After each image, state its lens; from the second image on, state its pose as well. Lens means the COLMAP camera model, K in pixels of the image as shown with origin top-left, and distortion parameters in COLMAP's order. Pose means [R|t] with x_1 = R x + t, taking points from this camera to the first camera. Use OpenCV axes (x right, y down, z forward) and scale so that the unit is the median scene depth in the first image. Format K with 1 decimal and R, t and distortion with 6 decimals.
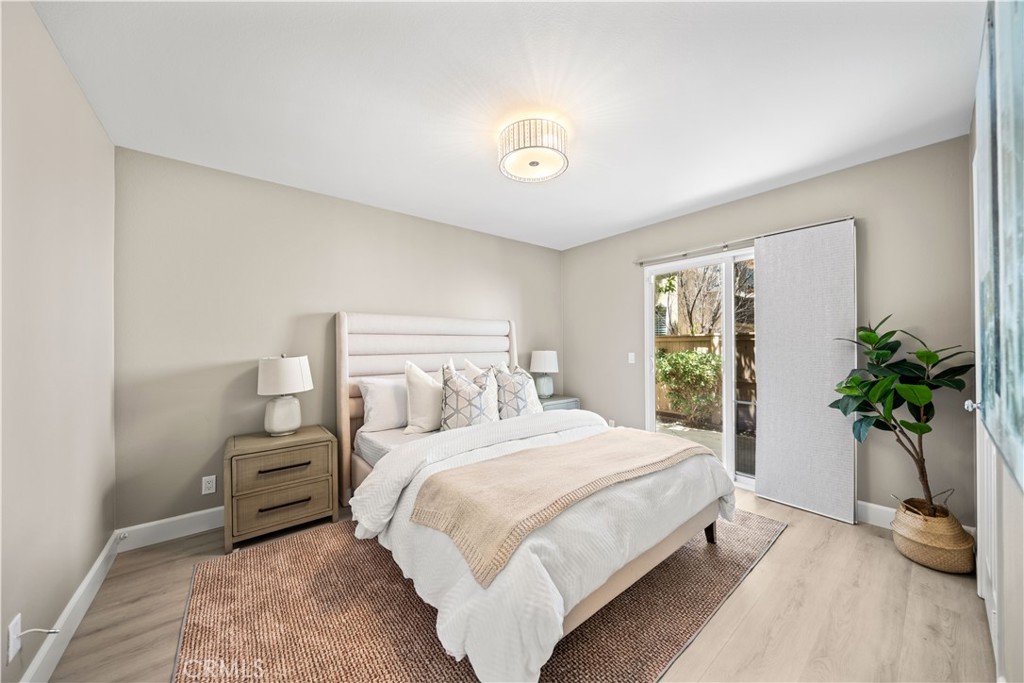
lens RADIAL K [[350.5, 0, 512.2], [0, 350.5, 343.1], [0, 0, 1]] dist [-0.005859, -0.000276]
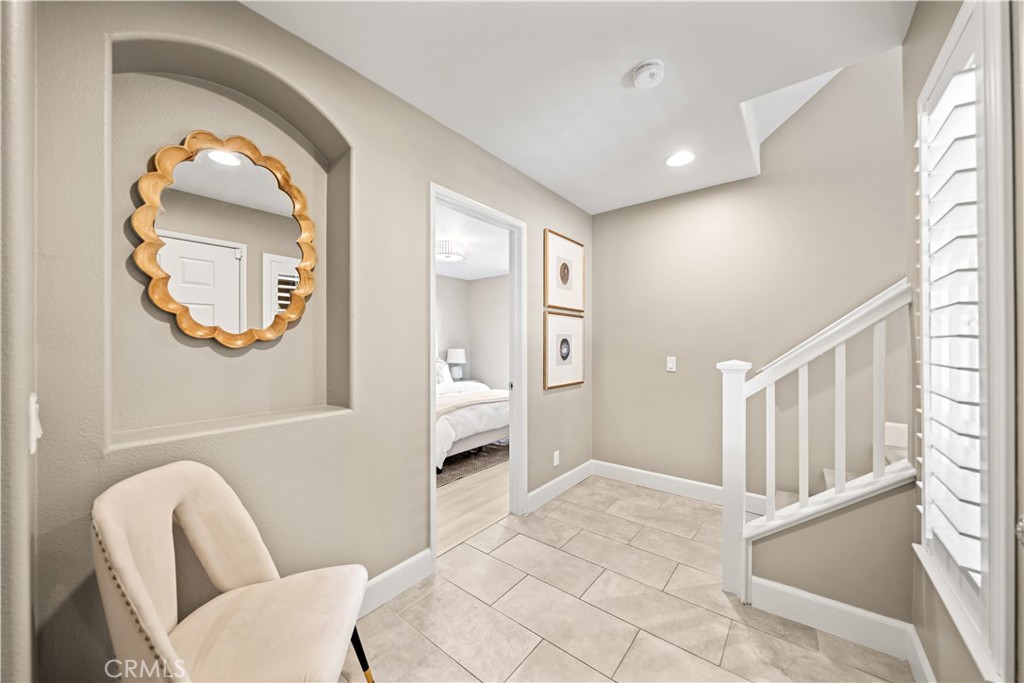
lens RADIAL K [[384.4, 0, 511.0], [0, 384.4, 343.1], [0, 0, 1]] dist [-0.000539, 0.000023]
pose [[0.978651, 0.004033, 0.205487, -0.019897], [-0.004048, 0.999992, -0.000347, -0.003581], [-0.205487, -0.000492, 0.978660, -0.718013]]
